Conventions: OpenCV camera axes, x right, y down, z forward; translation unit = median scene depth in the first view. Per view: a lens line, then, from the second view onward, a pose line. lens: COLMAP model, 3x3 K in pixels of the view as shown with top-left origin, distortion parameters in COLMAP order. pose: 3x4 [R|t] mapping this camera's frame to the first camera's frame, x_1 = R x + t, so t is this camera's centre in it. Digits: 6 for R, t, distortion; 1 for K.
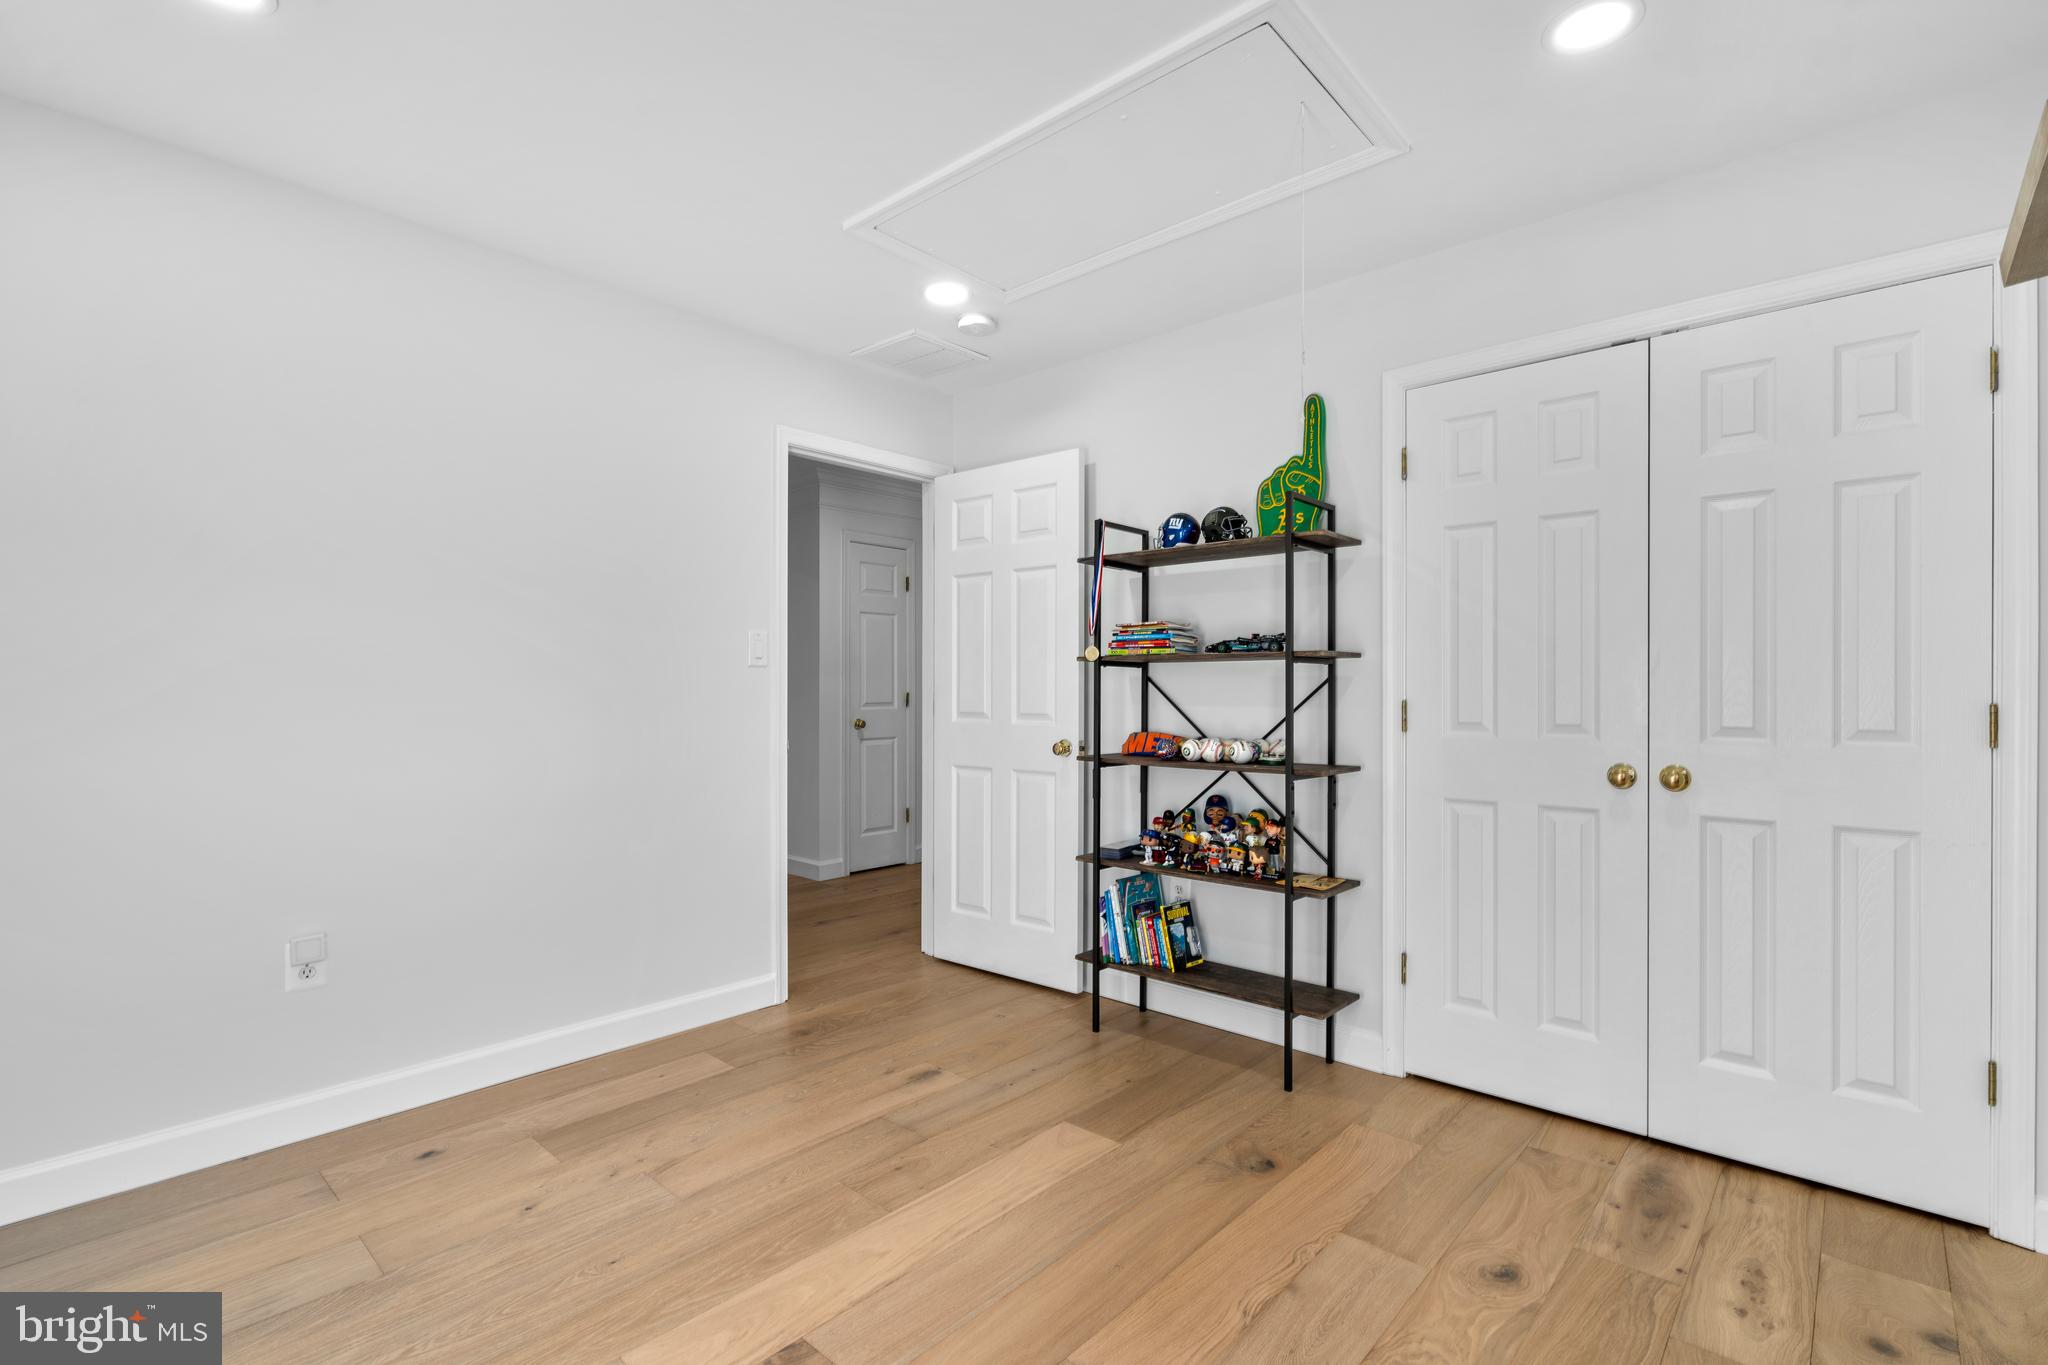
lens RADIAL K [[944.3, 0, 1022.0], [0, 944.3, 689.0], [0, 0, 1]] dist [-0.010005, 0.000511]
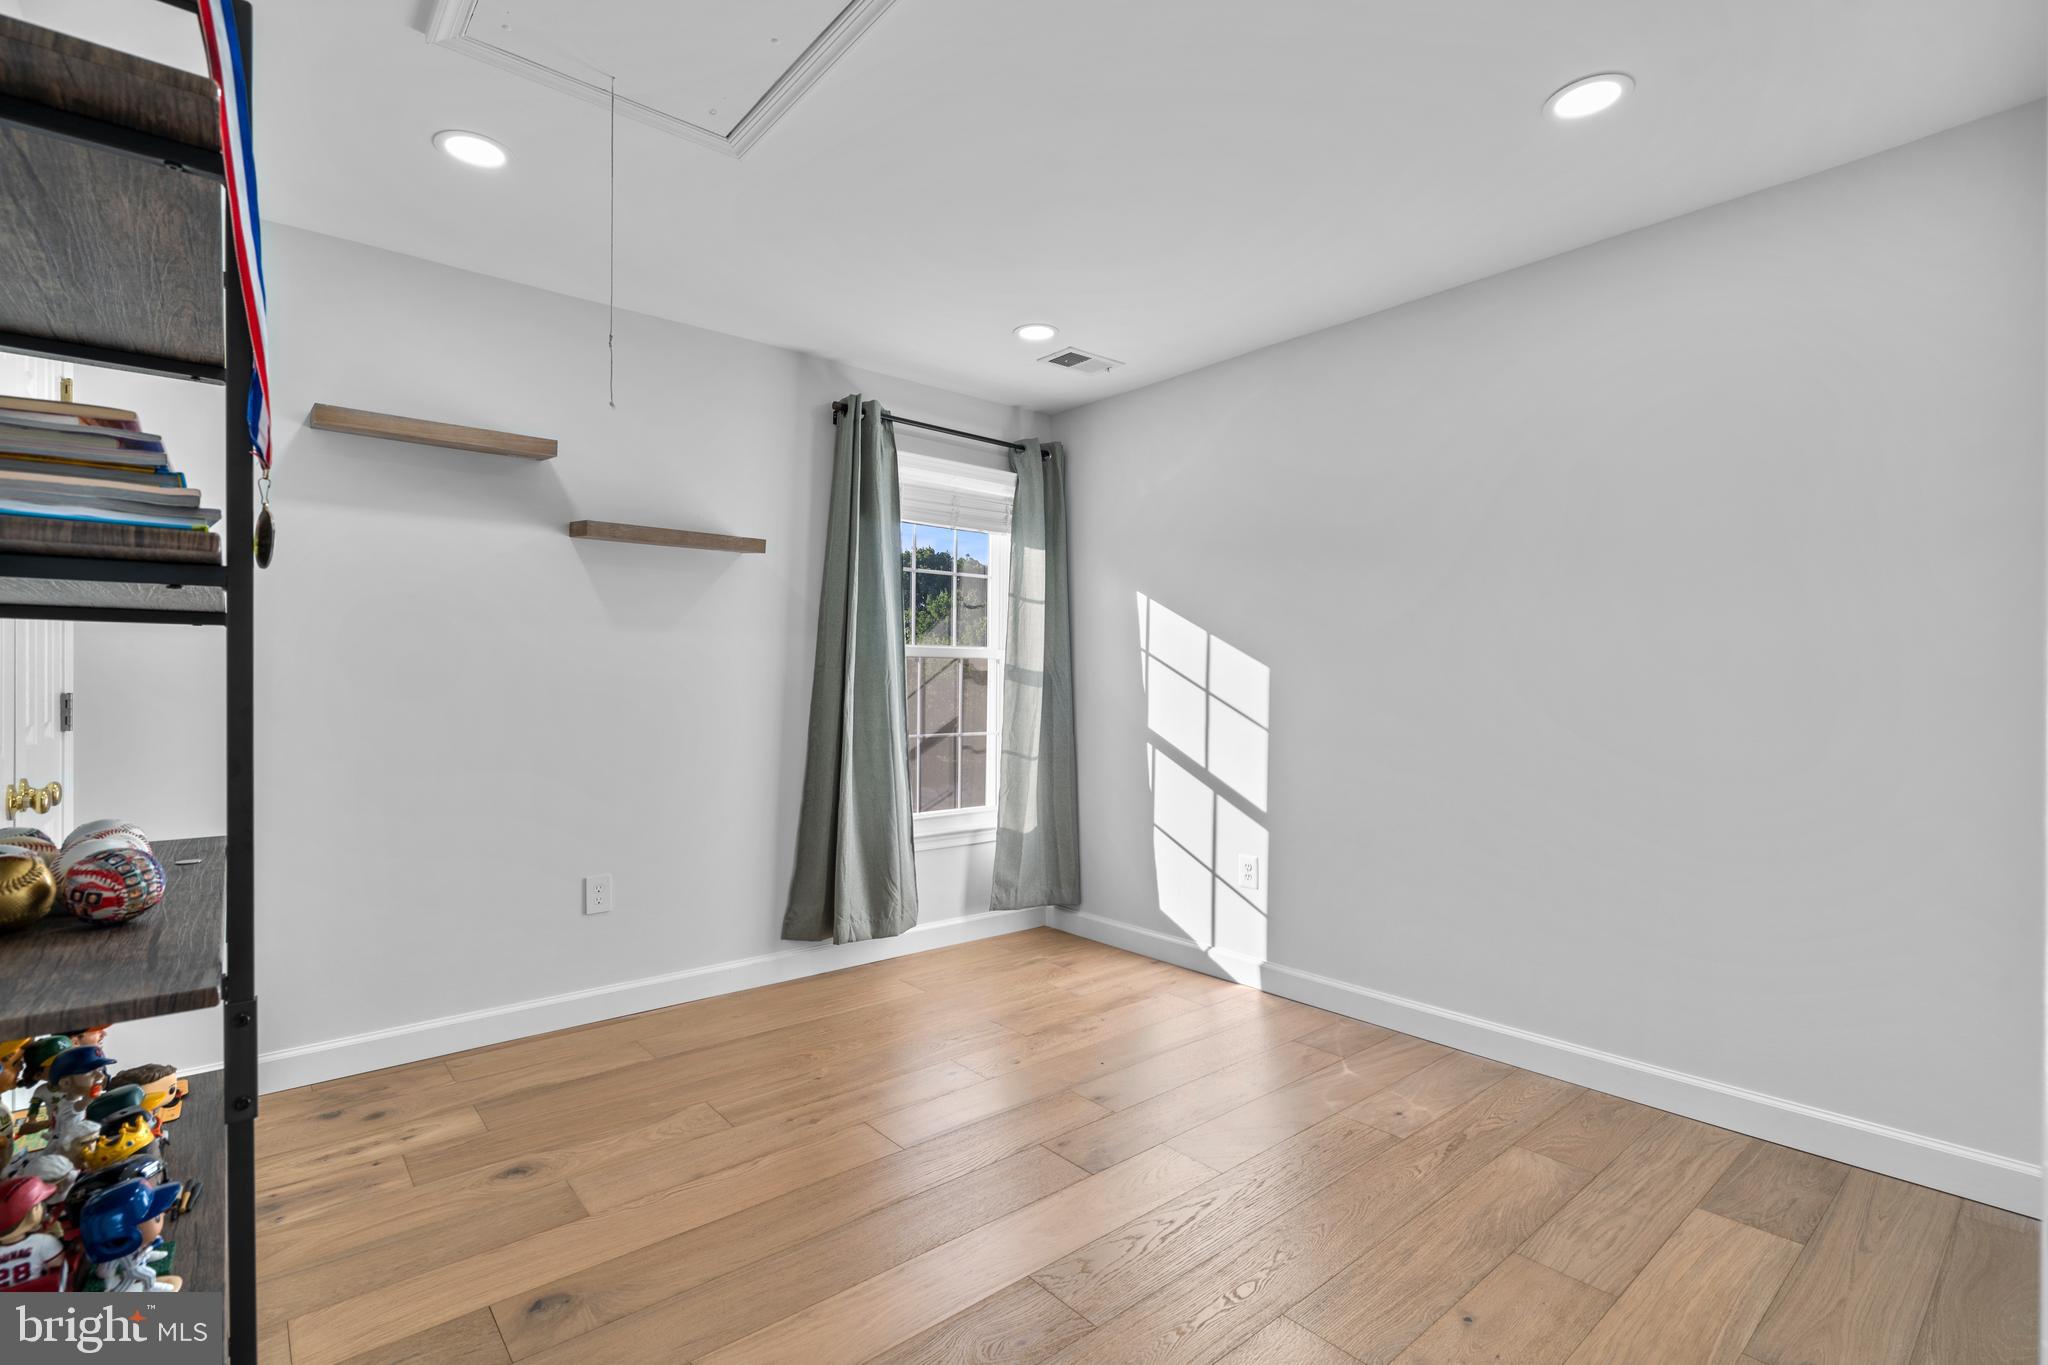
lens RADIAL K [[944.3, 0, 1022.0], [0, 944.3, 689.0], [0, 0, 1]] dist [-0.010005, 0.000511]
pose [[-0.992490, -0.004410, 0.122250, -0.261173], [-0.004277, 0.999990, 0.001352, 0.004978], [-0.122255, 0.000820, -0.992498, 2.060128]]
